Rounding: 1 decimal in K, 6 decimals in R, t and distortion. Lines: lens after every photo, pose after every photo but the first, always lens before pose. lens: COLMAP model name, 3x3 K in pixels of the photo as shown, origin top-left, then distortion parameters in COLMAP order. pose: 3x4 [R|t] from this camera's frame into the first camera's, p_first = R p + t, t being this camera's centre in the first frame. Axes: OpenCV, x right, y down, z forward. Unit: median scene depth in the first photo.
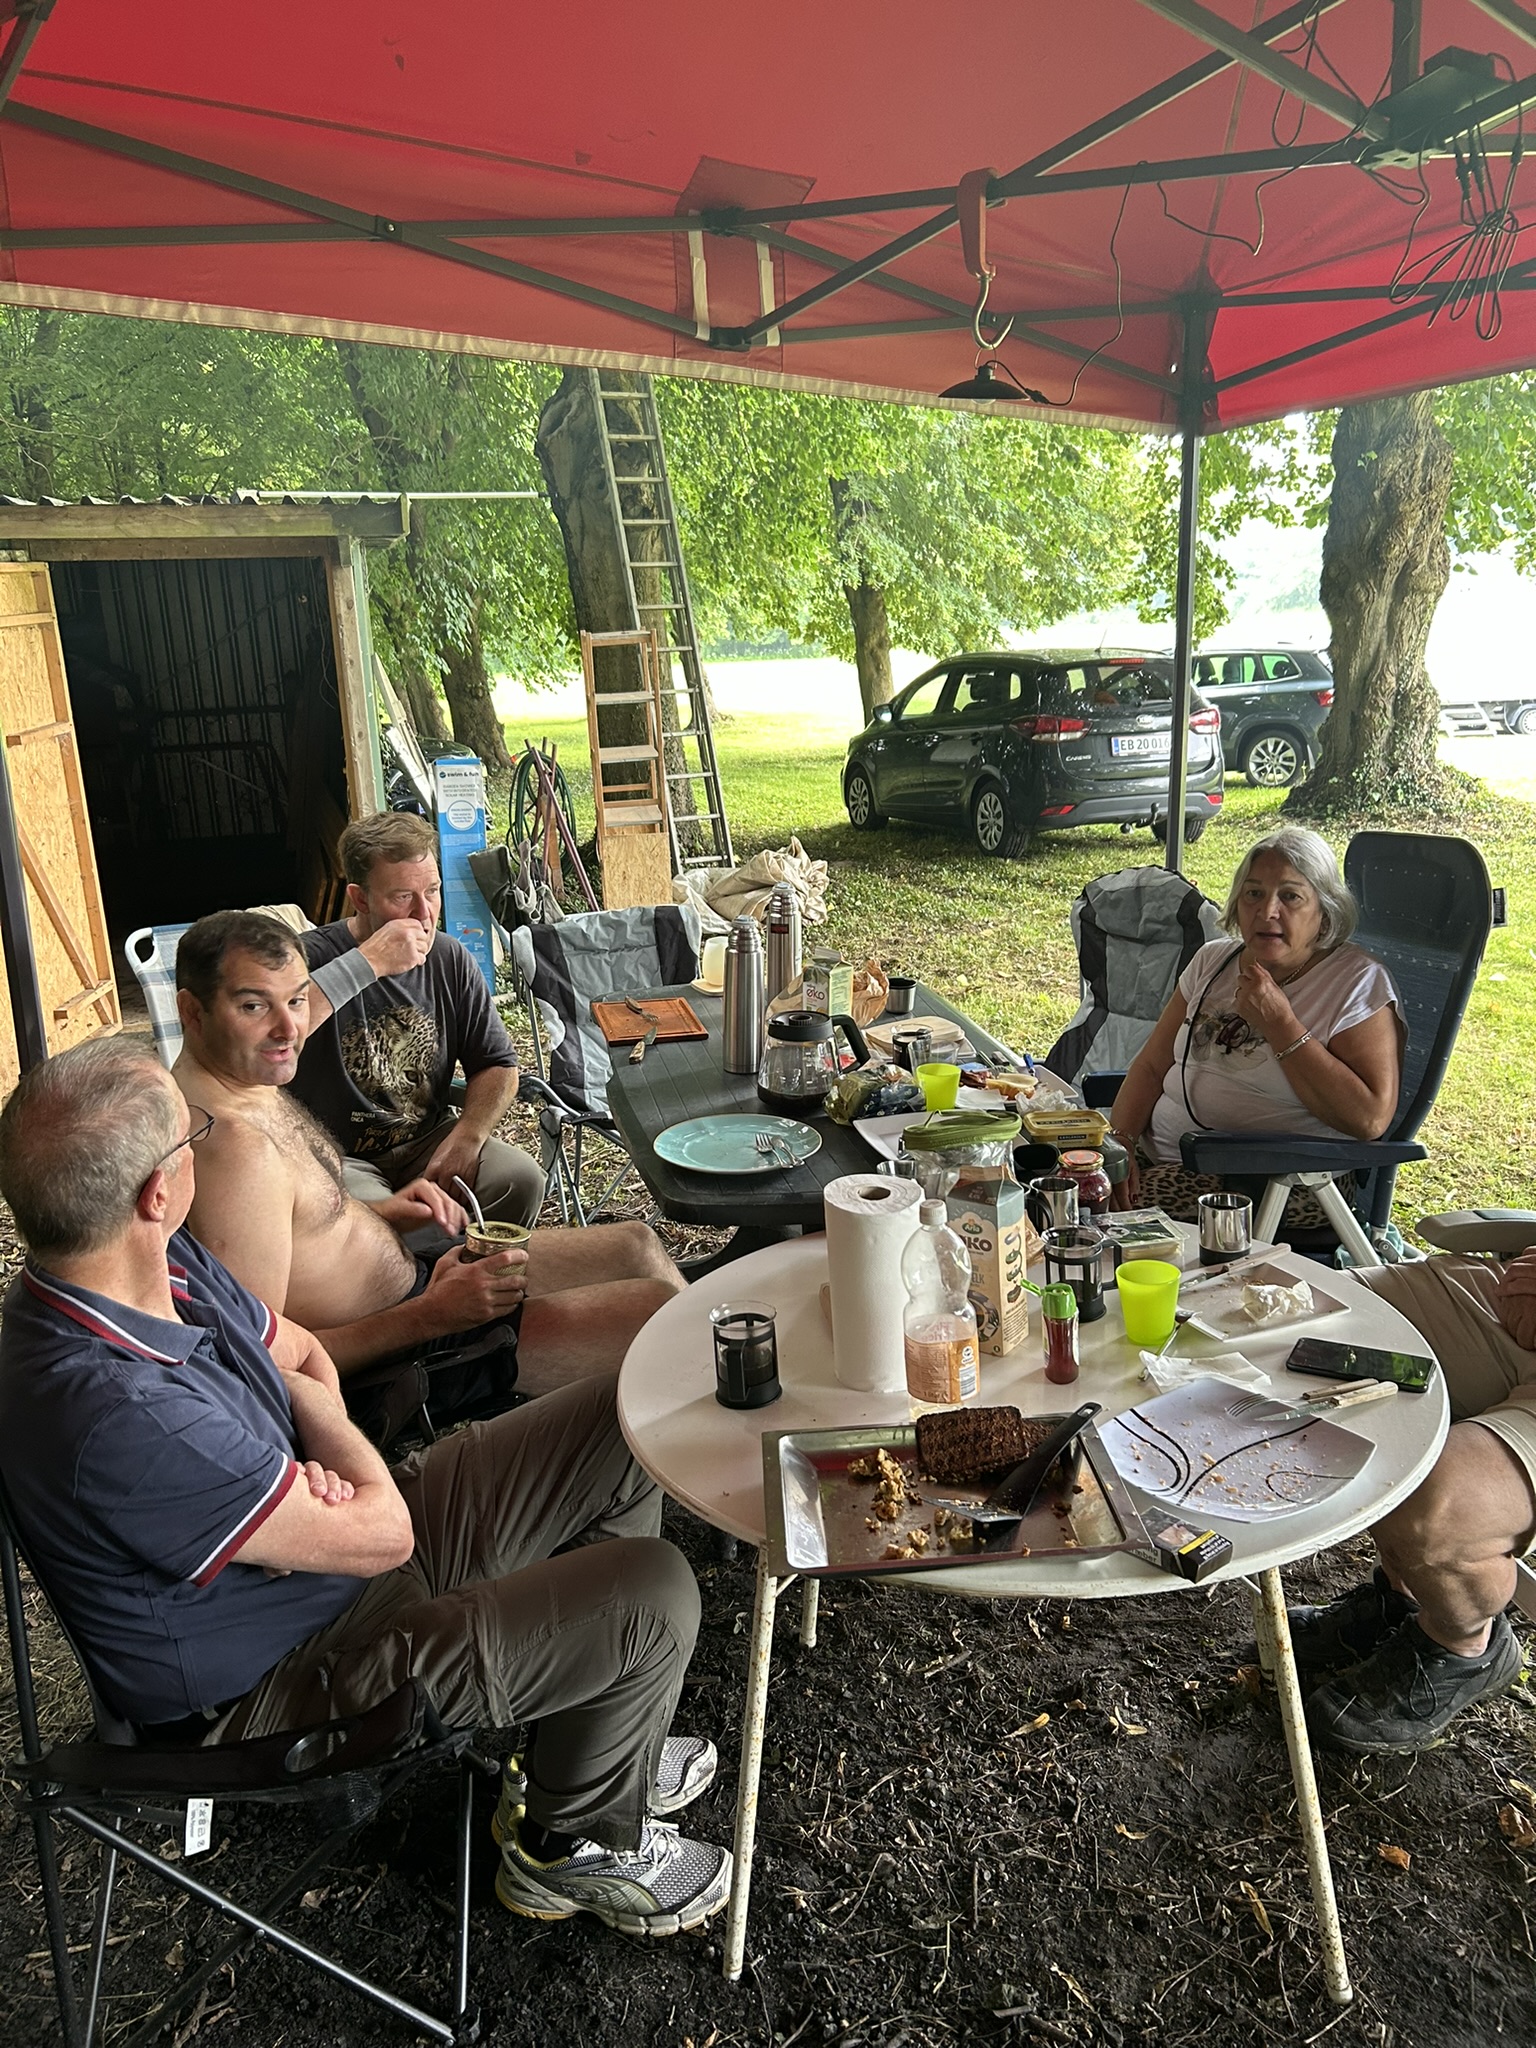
lens RADIAL K [[1529.1, 0, 766.7], [0, 1529.1, 1022.9], [0, 0, 1]] dist [-0.027848, -0.004824]
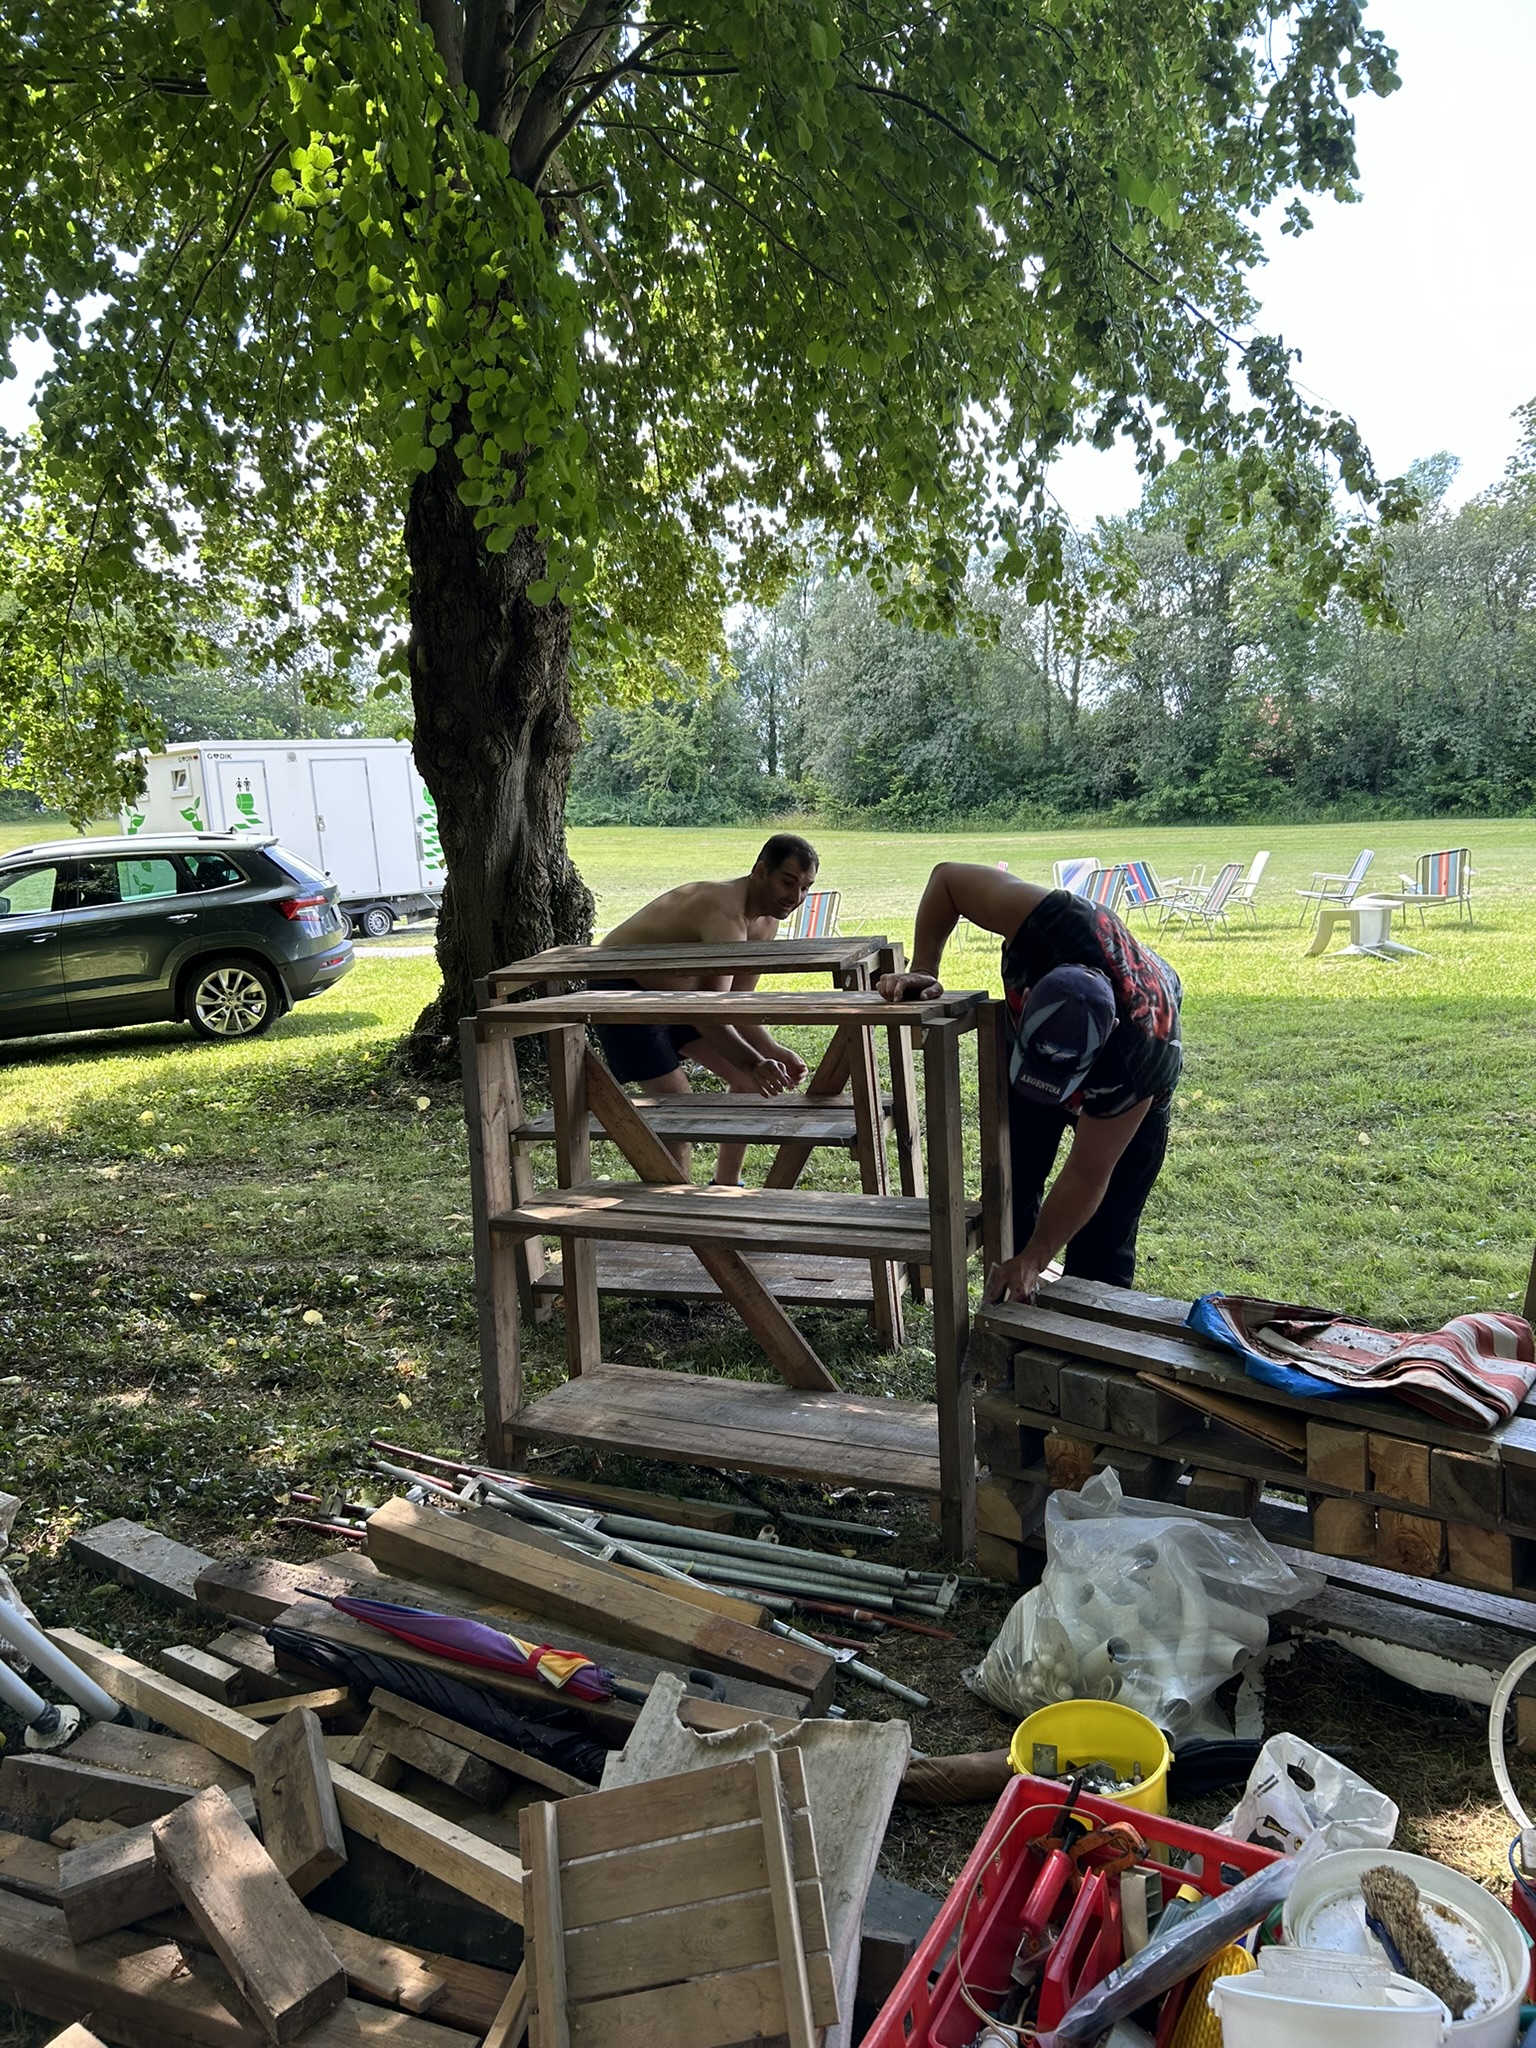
lens RADIAL K [[1529.1, 0, 773.8], [0, 1529.1, 1034.6], [0, 0, 1]] dist [-0.027848, -0.004824]
pose [[0.597521, -0.102904, 0.795223, -0.091297], [0.205077, 0.978360, -0.027490, -0.112530], [-0.775185, 0.179508, 0.605693, 0.505473]]
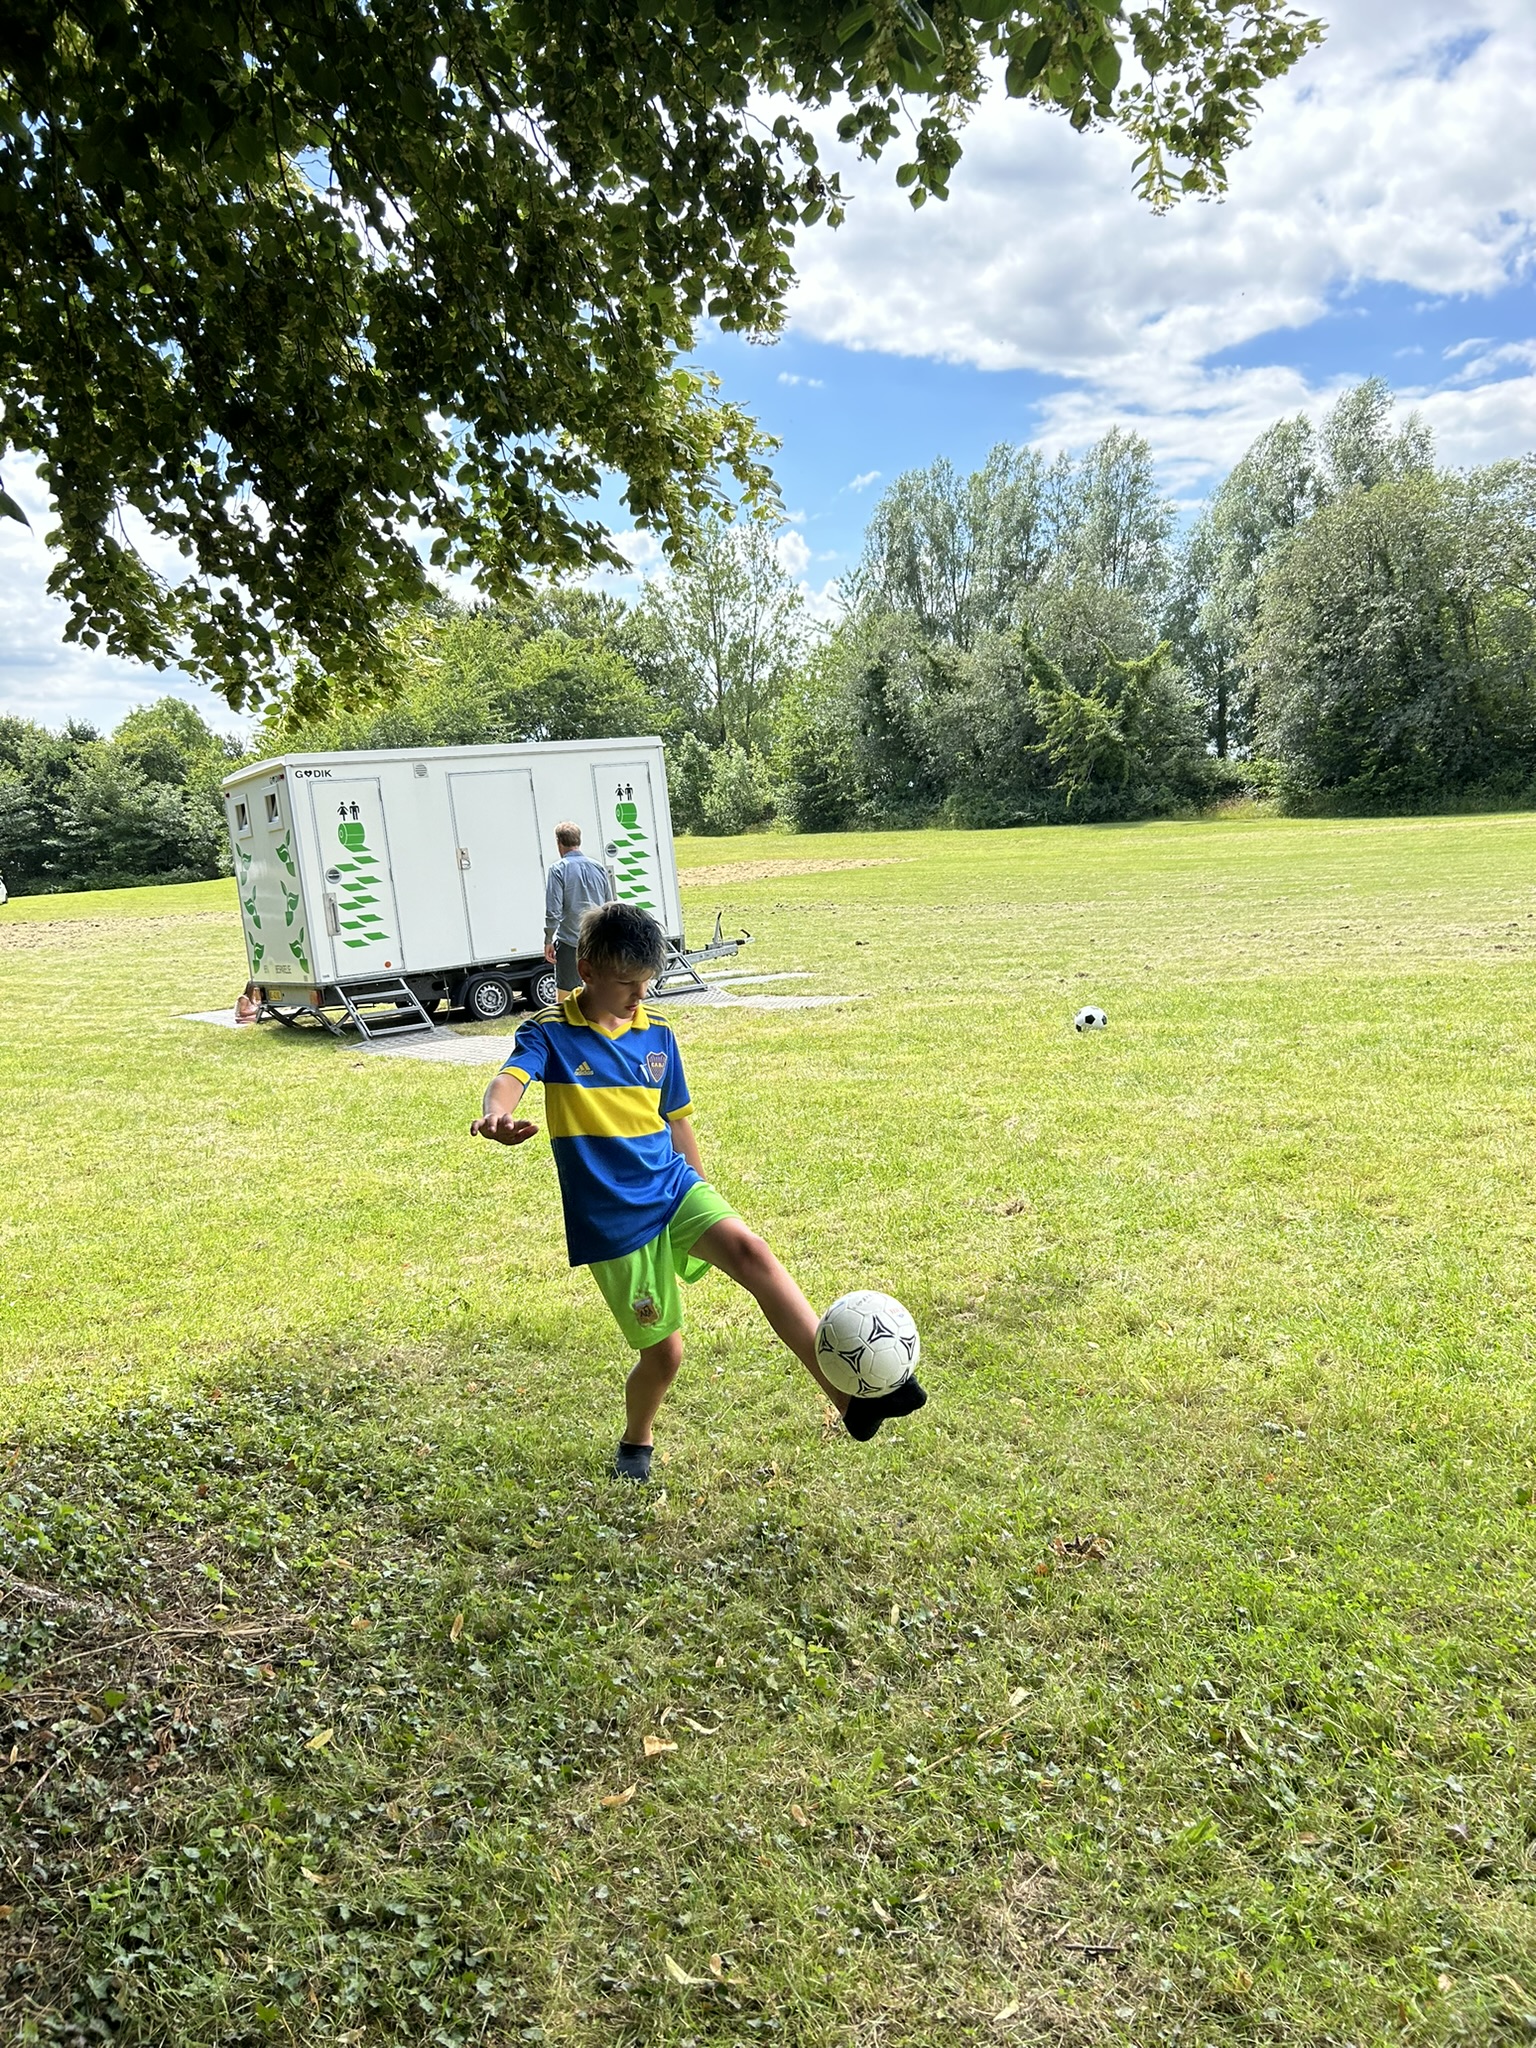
lens RADIAL K [[1529.1, 0, 754.1], [0, 1529.1, 1023.1], [0, 0, 1]] dist [-0.027848, -0.004824]
pose [[0.816187, -0.104789, 0.568206, -0.043238], [0.193776, 0.976106, -0.098331, -0.119451], [-0.544326, 0.190361, 0.816990, 0.527670]]
